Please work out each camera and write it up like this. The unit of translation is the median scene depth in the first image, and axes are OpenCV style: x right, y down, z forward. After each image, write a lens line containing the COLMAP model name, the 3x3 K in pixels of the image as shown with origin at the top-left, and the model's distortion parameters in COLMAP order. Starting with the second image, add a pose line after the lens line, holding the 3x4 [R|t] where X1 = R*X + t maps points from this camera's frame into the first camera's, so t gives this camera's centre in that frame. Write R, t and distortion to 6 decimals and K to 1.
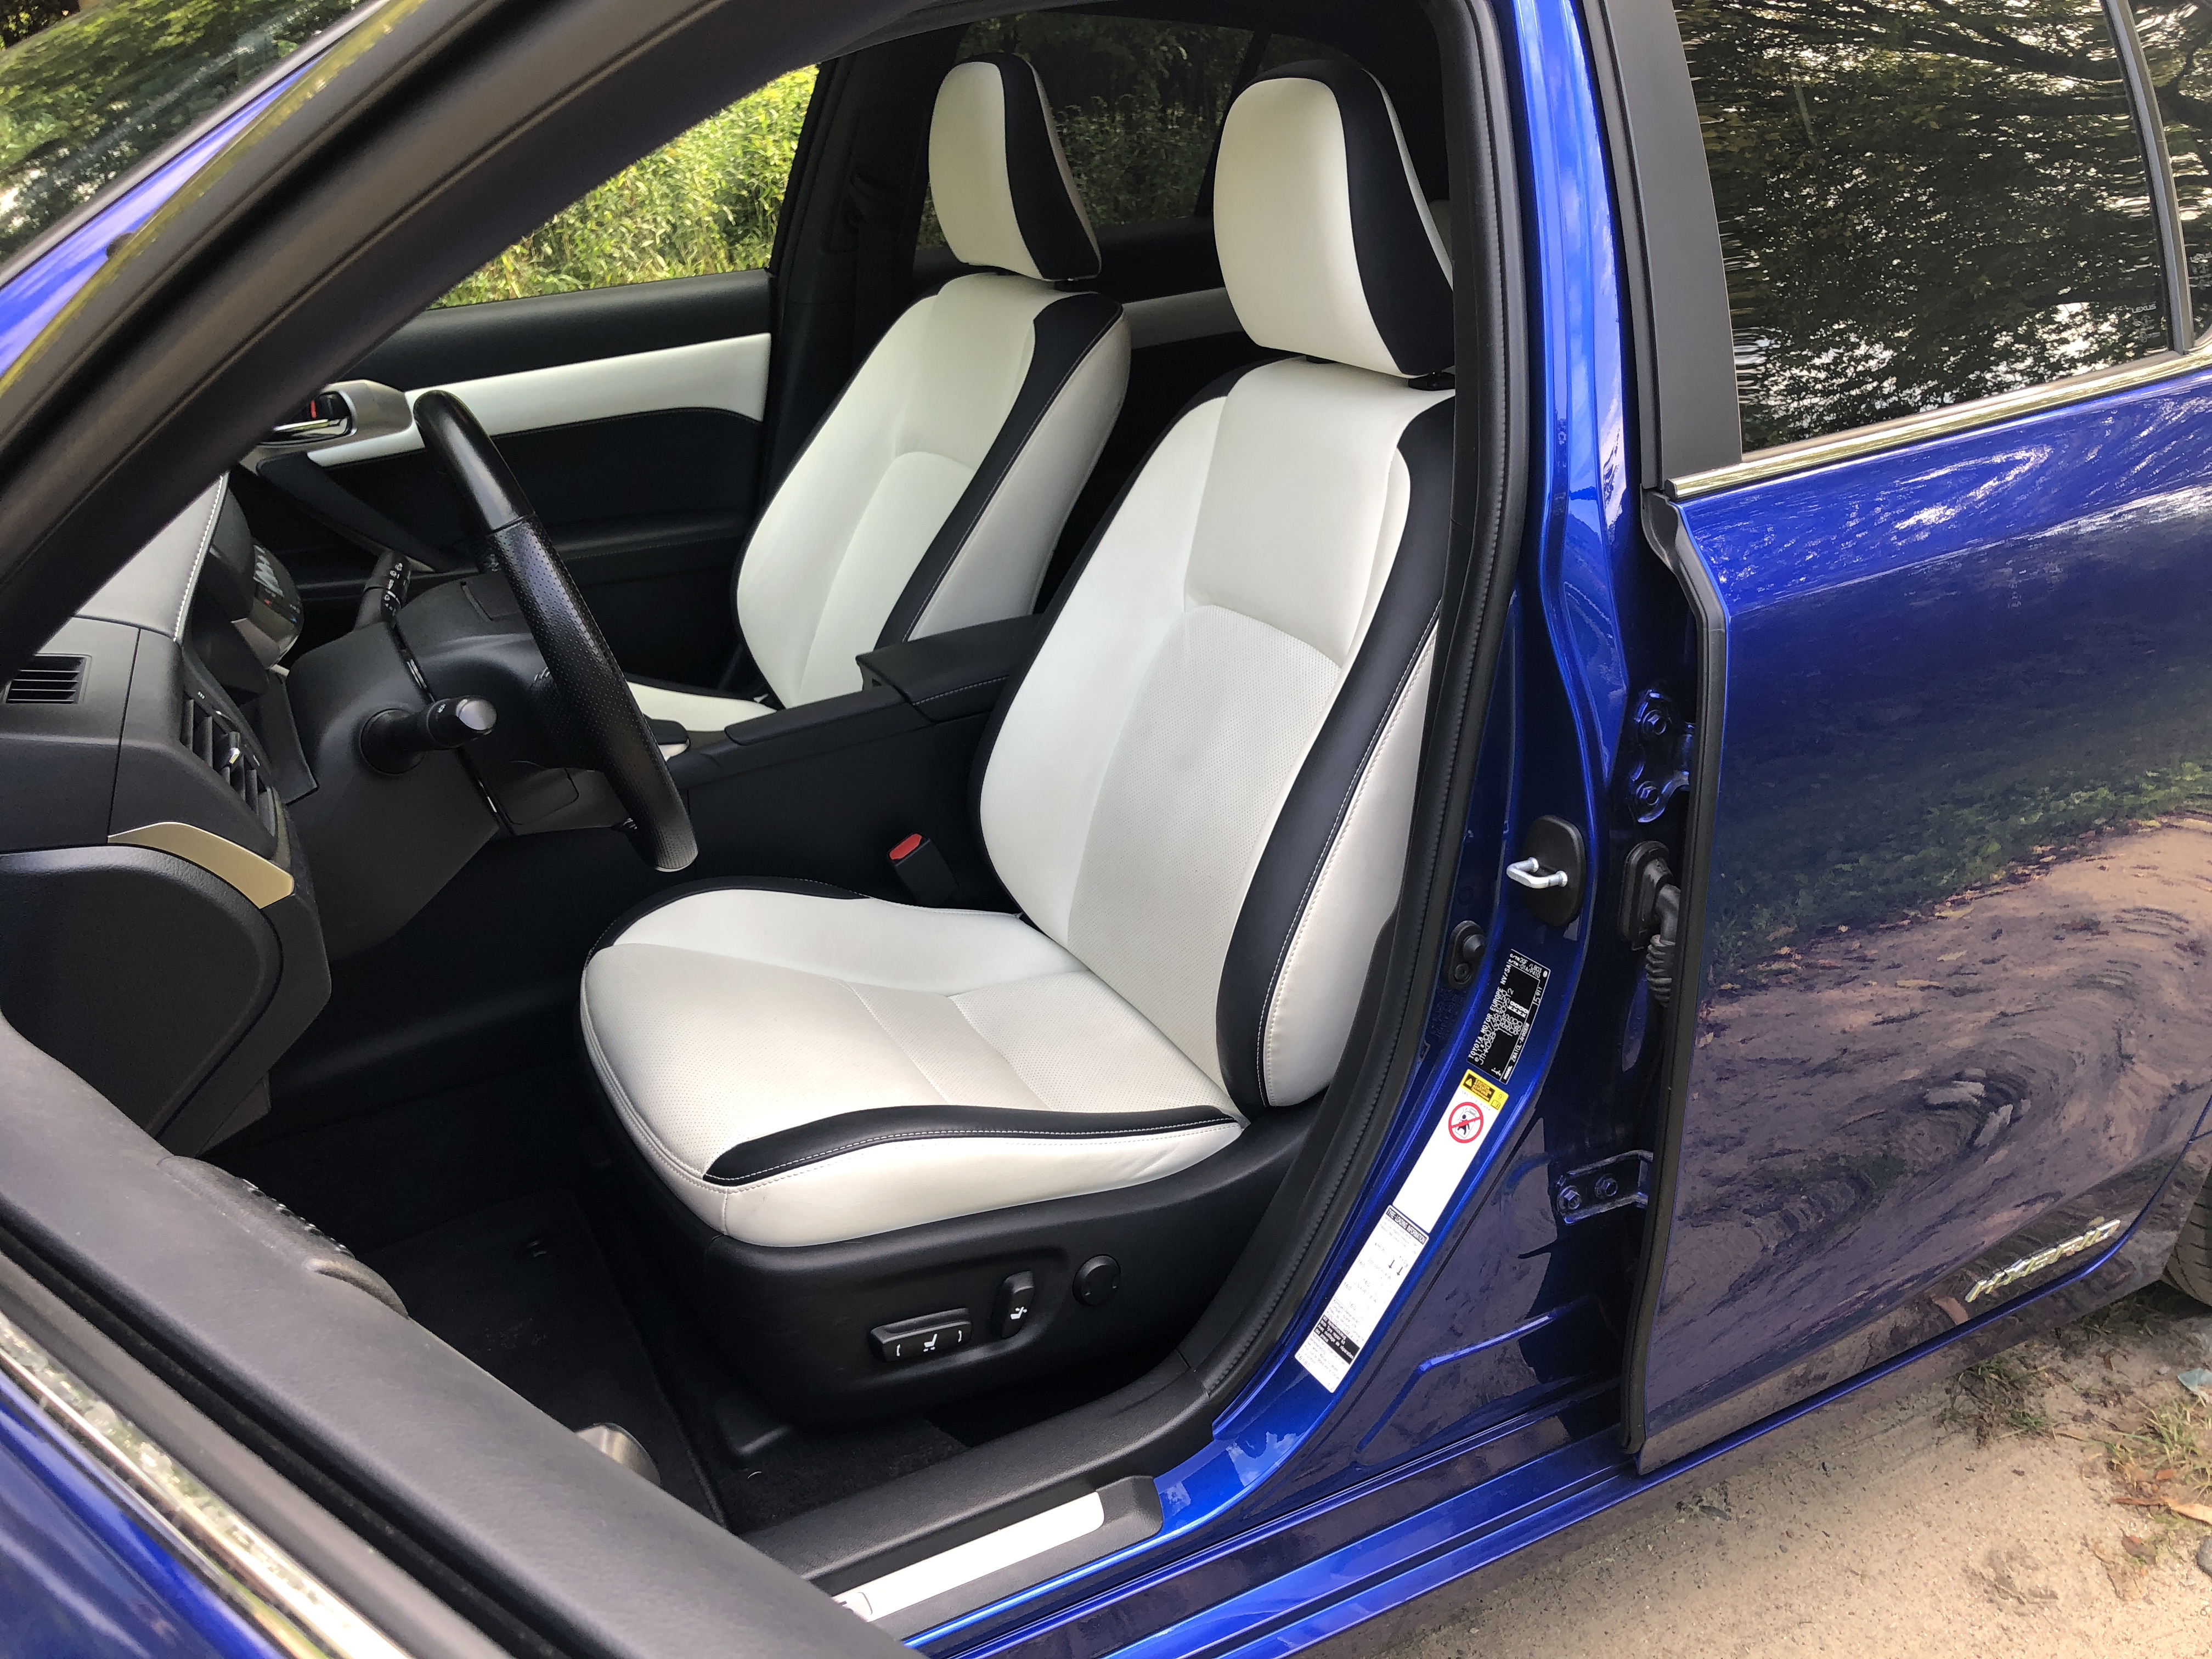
lens RADIAL K [[1819.4, 0, 1096.5], [0, 1819.4, 830.1], [0, 0, 1]] dist [0.037940, -0.000254]
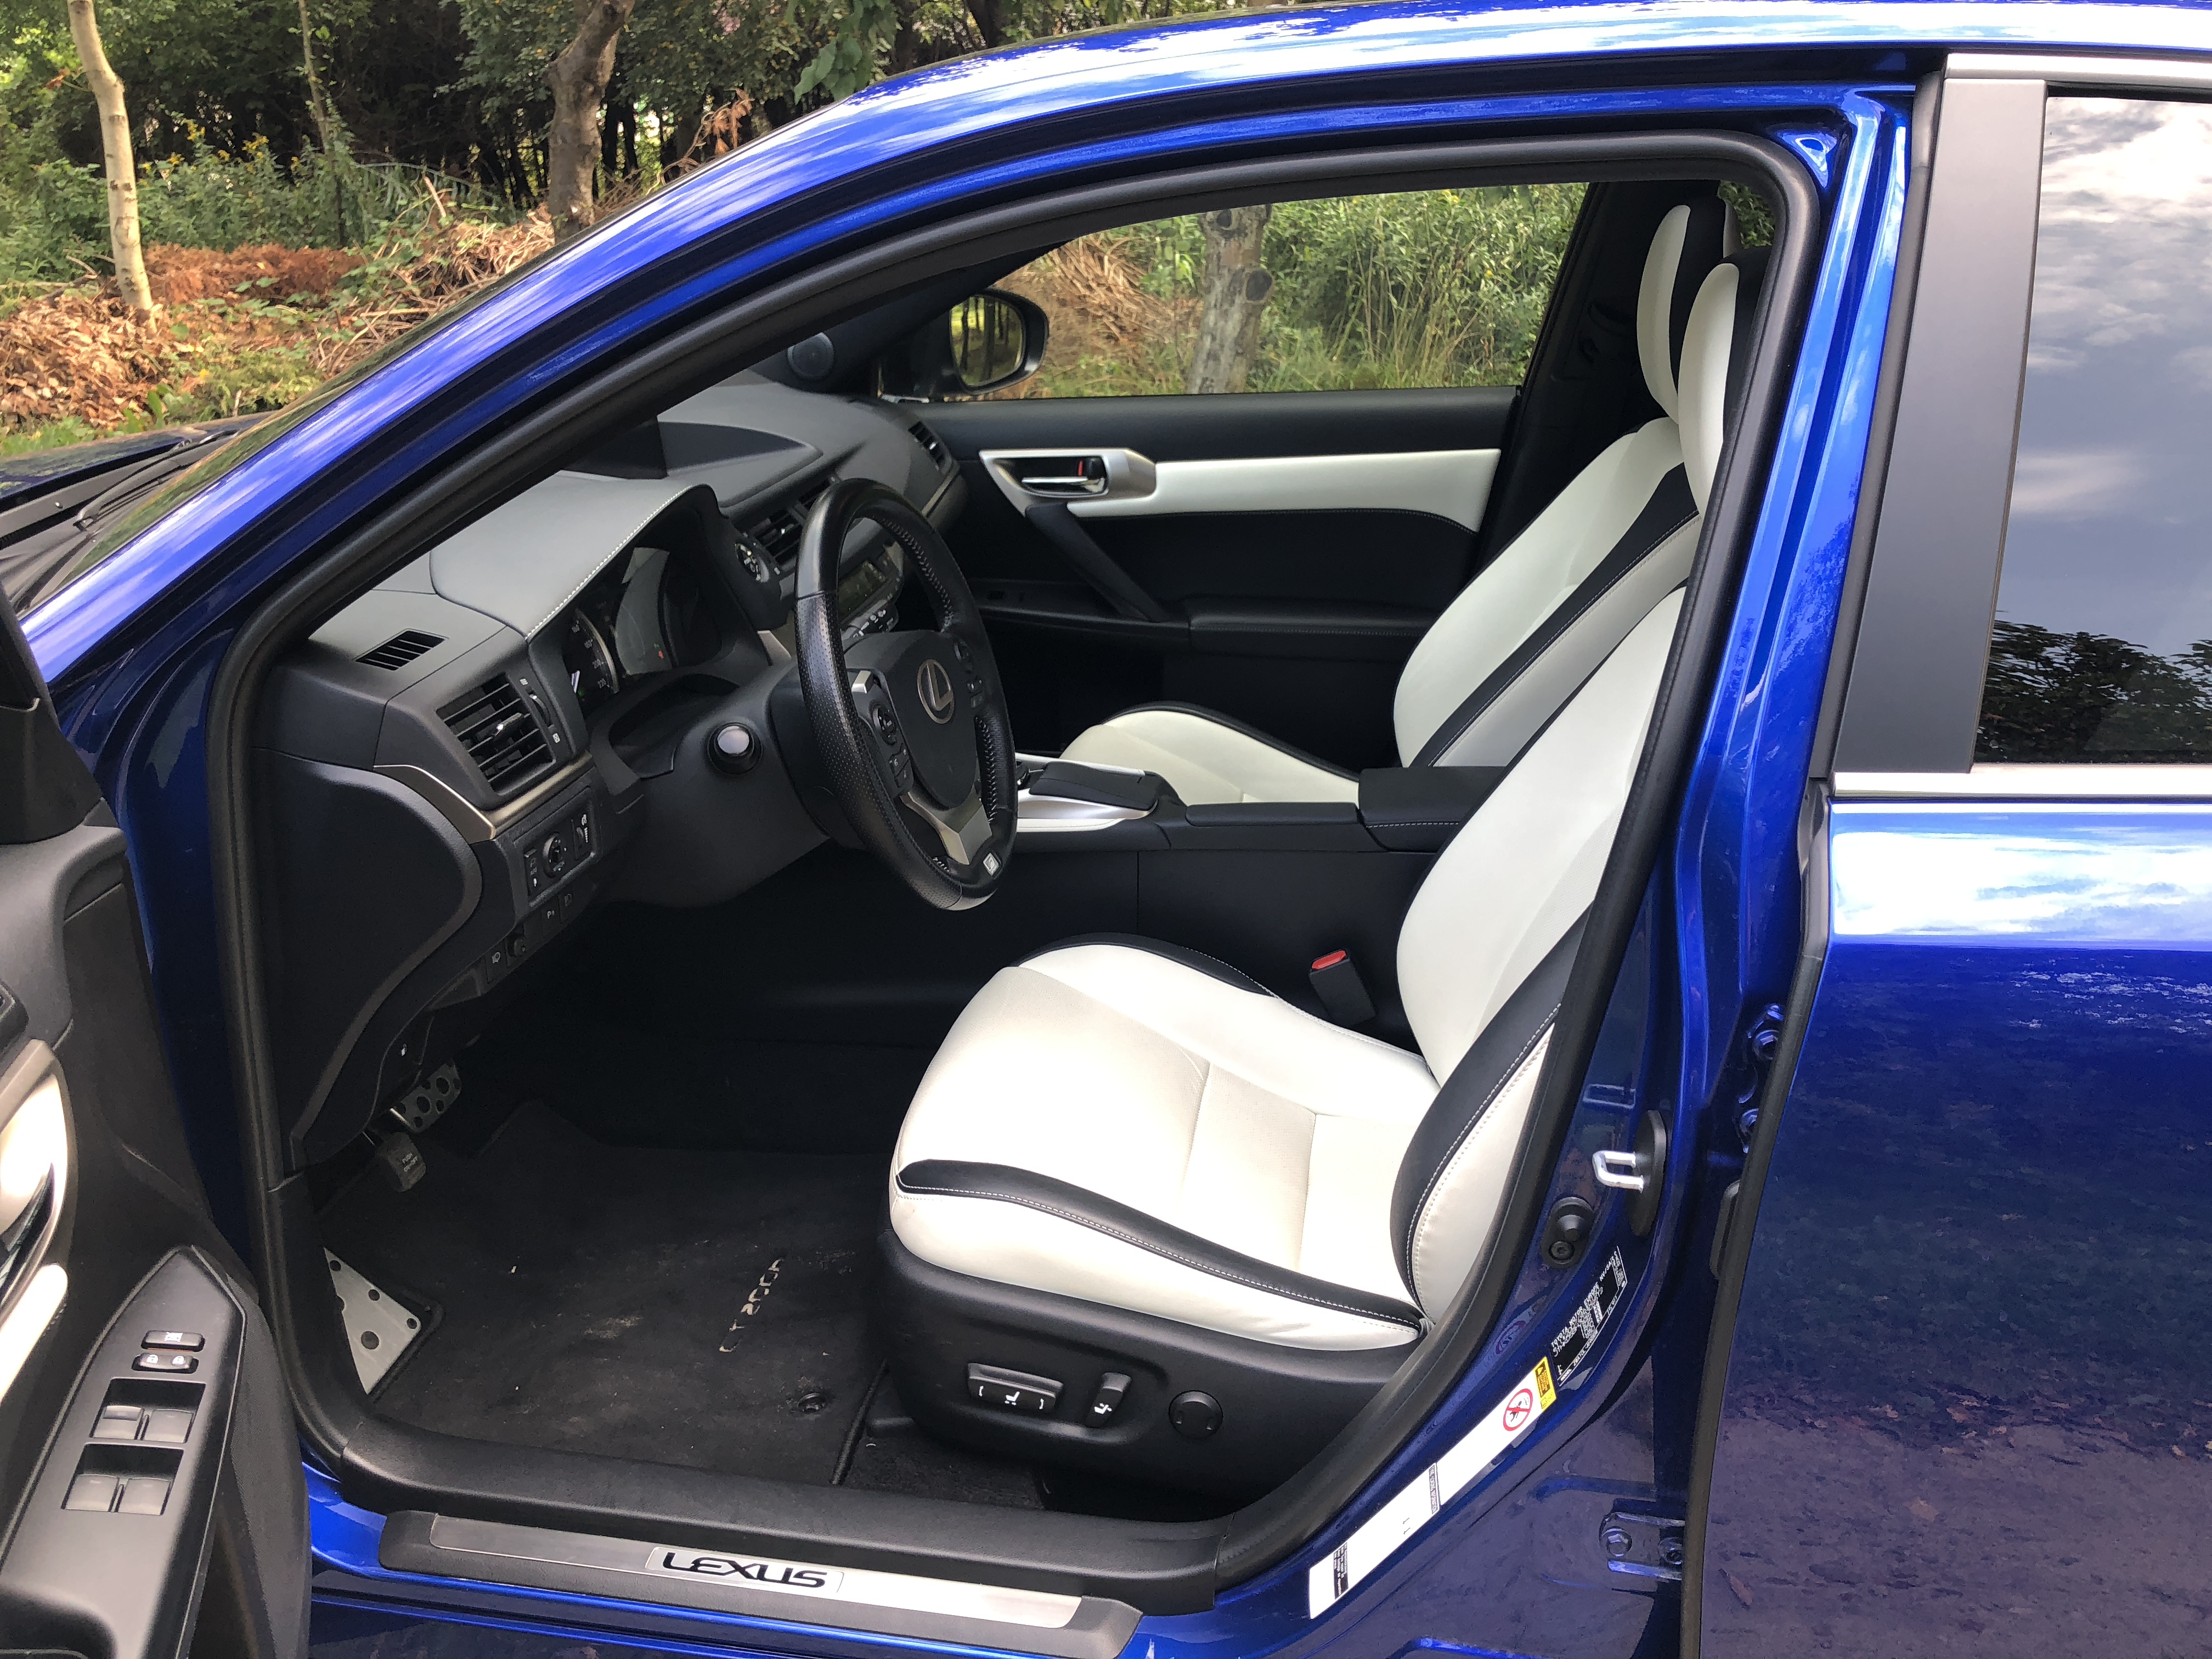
lens RADIAL K [[1811.9, 0, 1151.2], [0, 1811.9, 833.9], [0, 0, 1]] dist [0.014547, -0.002442]
pose [[0.801850, 0.240543, -0.546970, 0.467789], [-0.255472, 0.965518, 0.050090, -0.111714], [0.540158, 0.099571, 0.835653, 0.114562]]
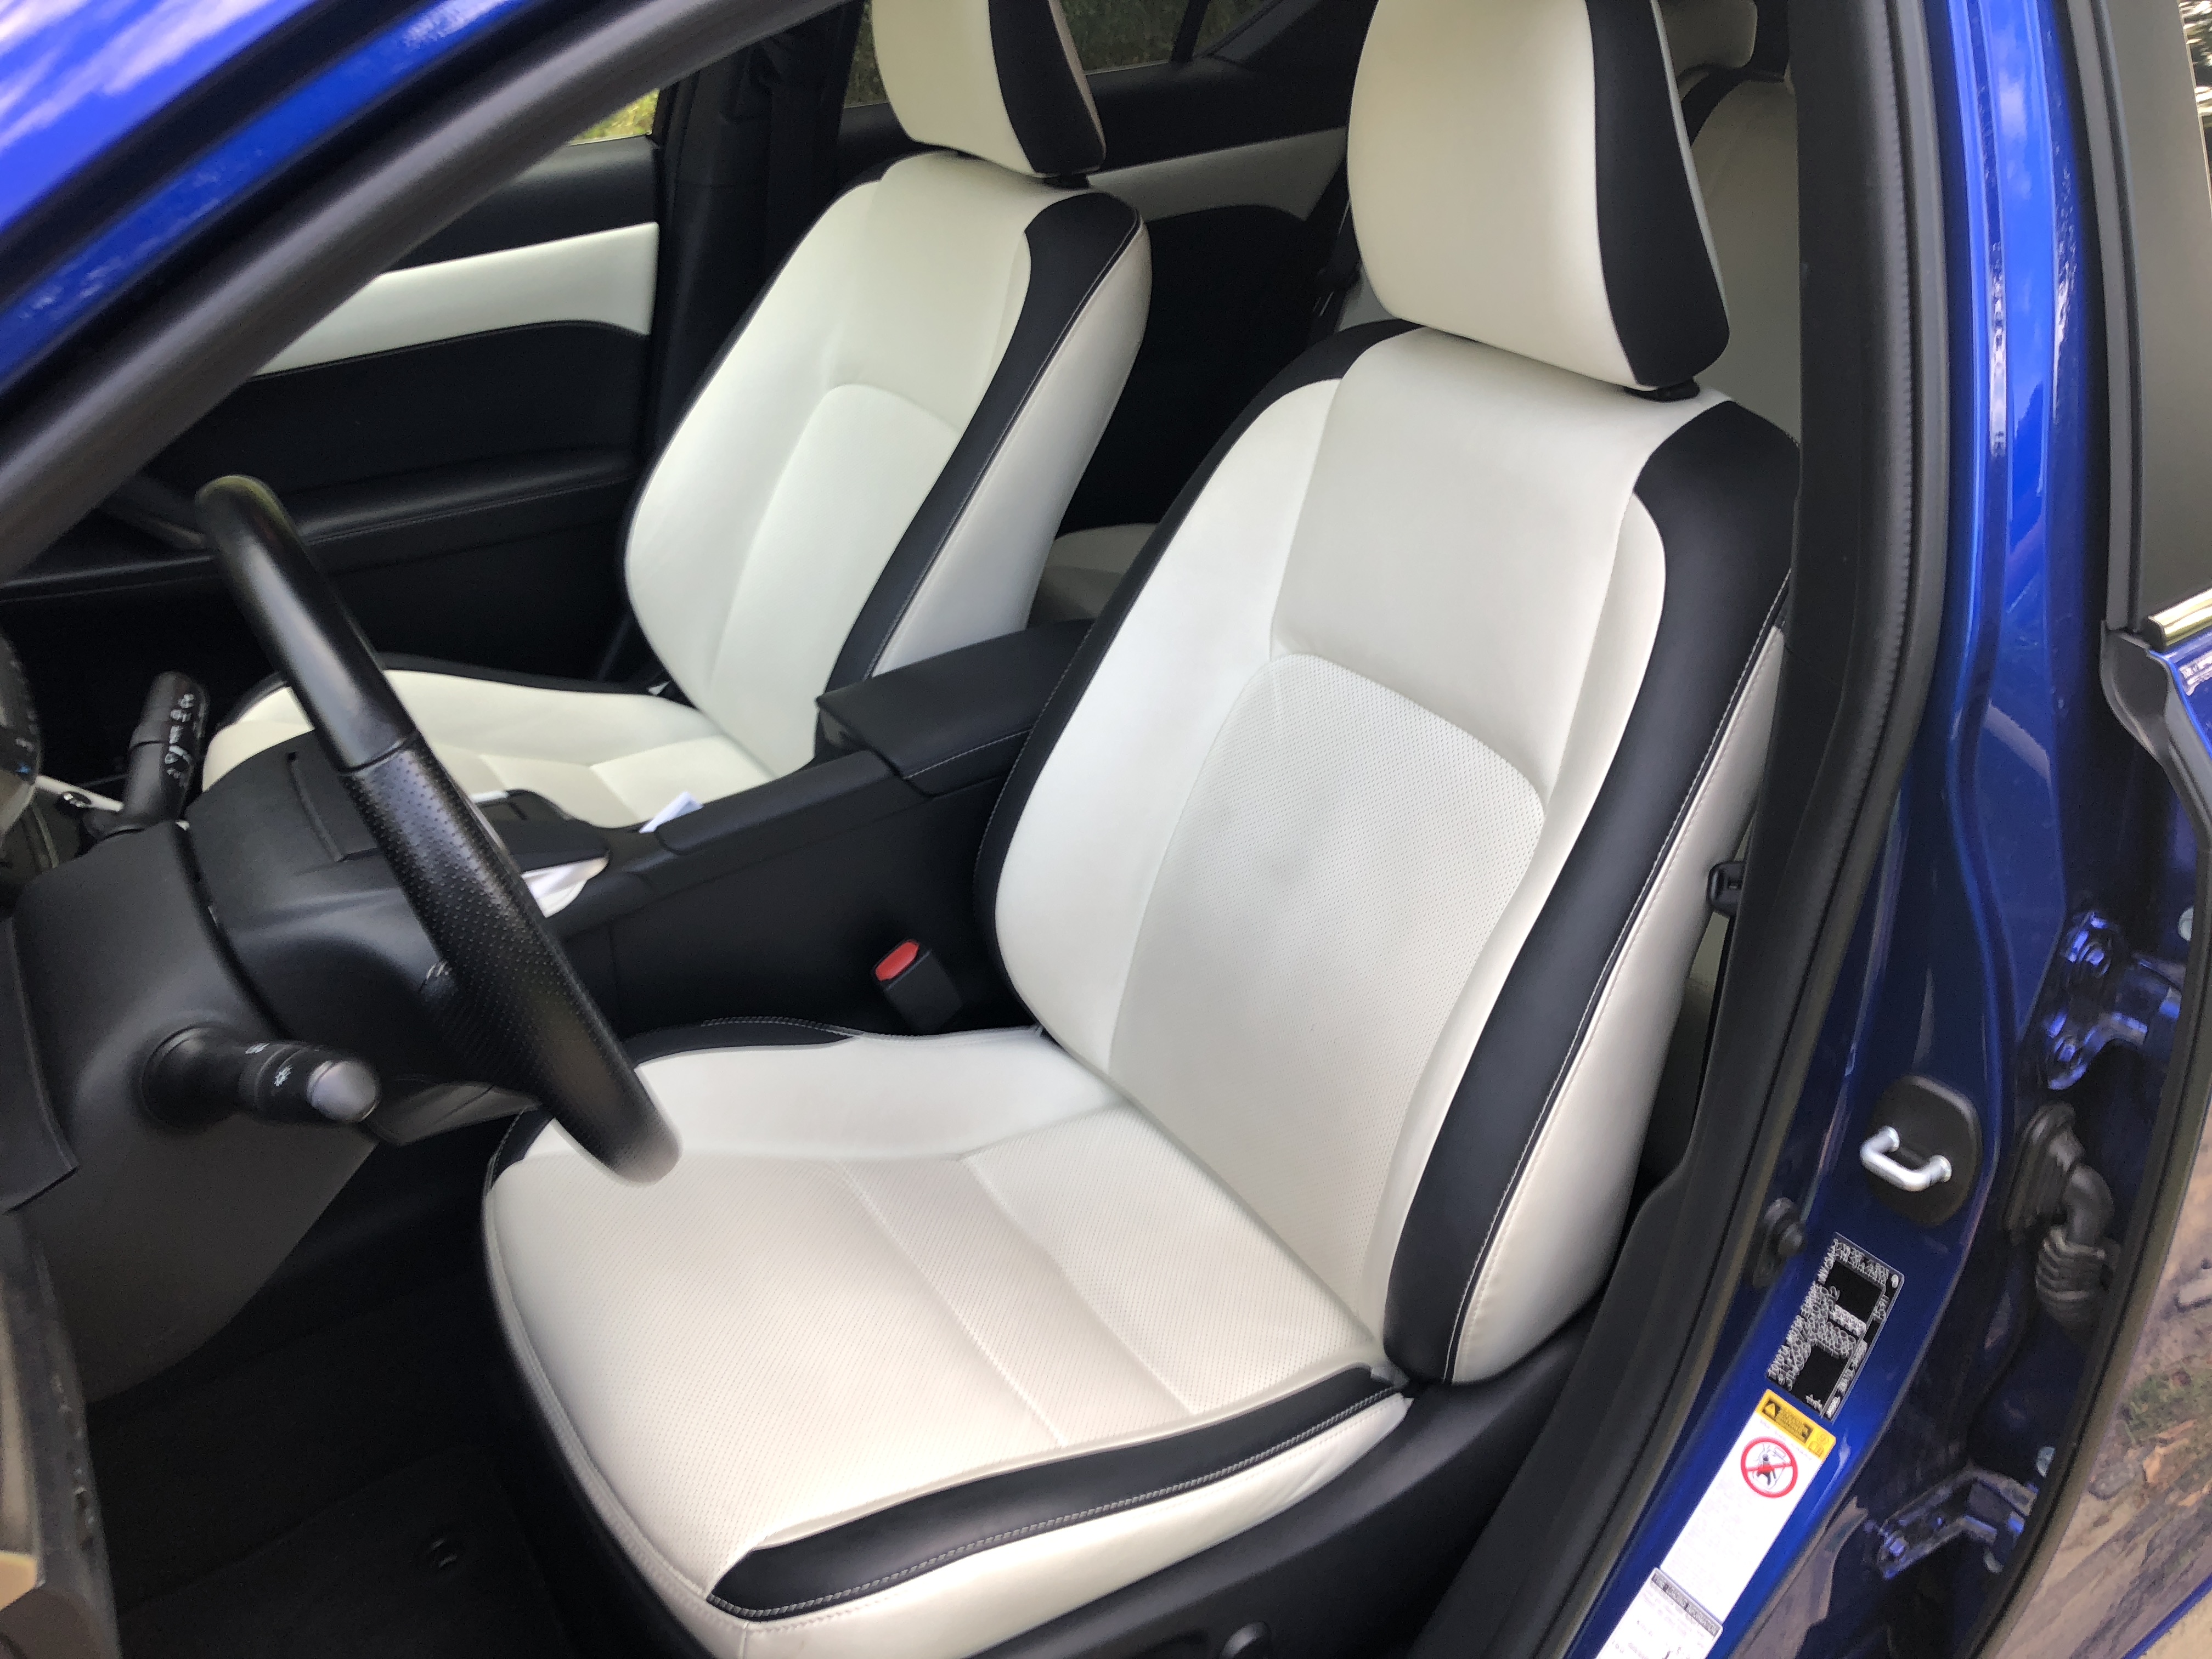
lens RADIAL K [[1817.9, 0, 1106.0], [0, 1817.9, 829.5], [0, 0, 1]] dist [-0.003388, 0.001117]
pose [[0.994996, -0.026532, 0.096328, -0.120675], [0.015423, 0.993327, 0.114293, -0.174835], [-0.098718, -0.112235, 0.988766, 0.327937]]
